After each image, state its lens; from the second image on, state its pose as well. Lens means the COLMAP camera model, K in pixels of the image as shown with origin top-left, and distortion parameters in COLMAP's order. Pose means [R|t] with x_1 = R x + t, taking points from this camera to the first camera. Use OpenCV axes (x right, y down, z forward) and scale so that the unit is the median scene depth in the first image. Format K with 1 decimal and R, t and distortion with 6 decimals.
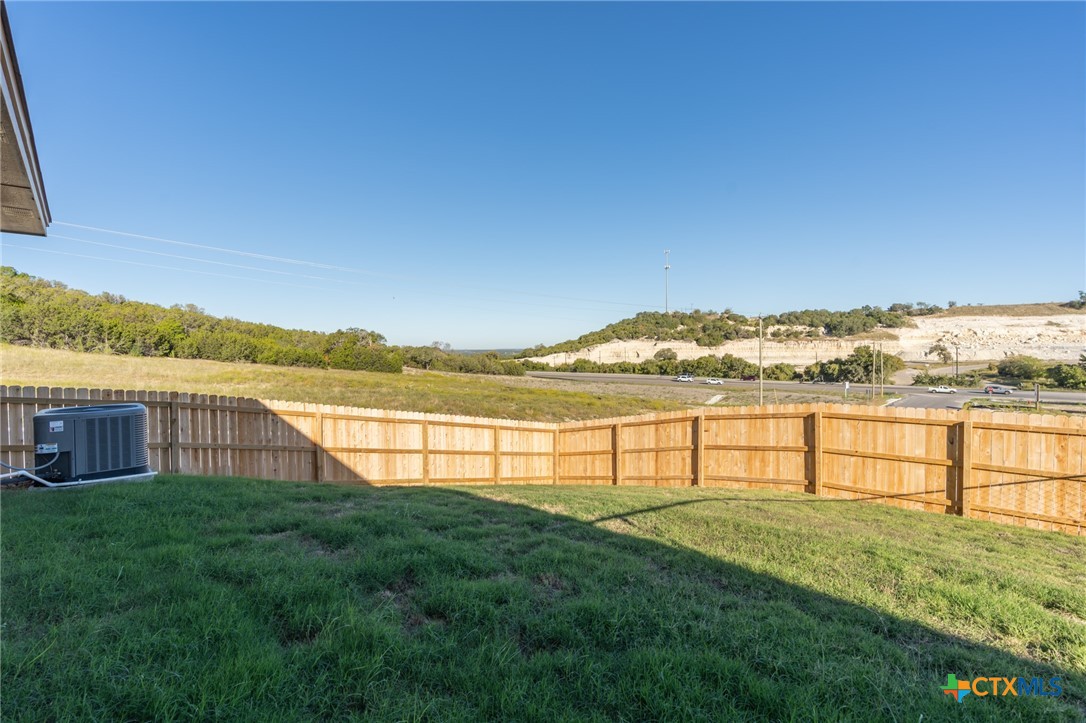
lens RADIAL K [[497.8, 0, 542.7], [0, 497.8, 362.1], [0, 0, 1]] dist [-0.006550, 0.002381]
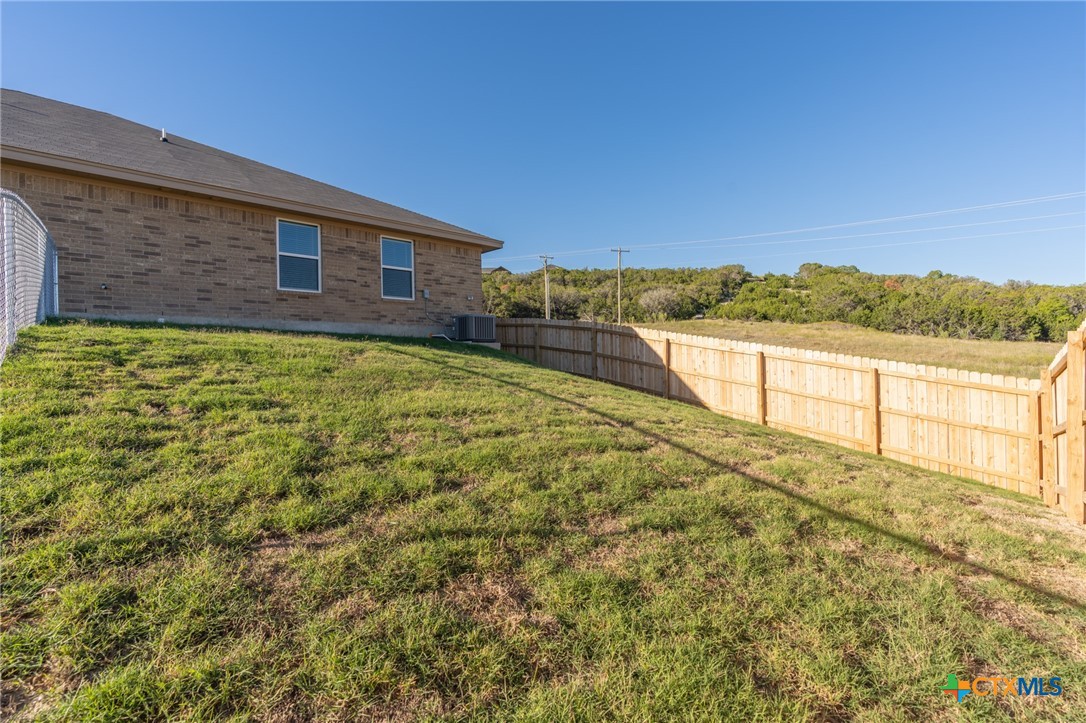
lens RADIAL K [[497.8, 0, 542.4], [0, 497.8, 358.0], [0, 0, 1]] dist [-0.006550, 0.002381]
pose [[0.022270, 0.007110, -0.999727, 0.128948], [-0.007948, 0.999944, 0.006934, 0.023823], [0.999720, 0.007791, 0.022325, 0.109368]]
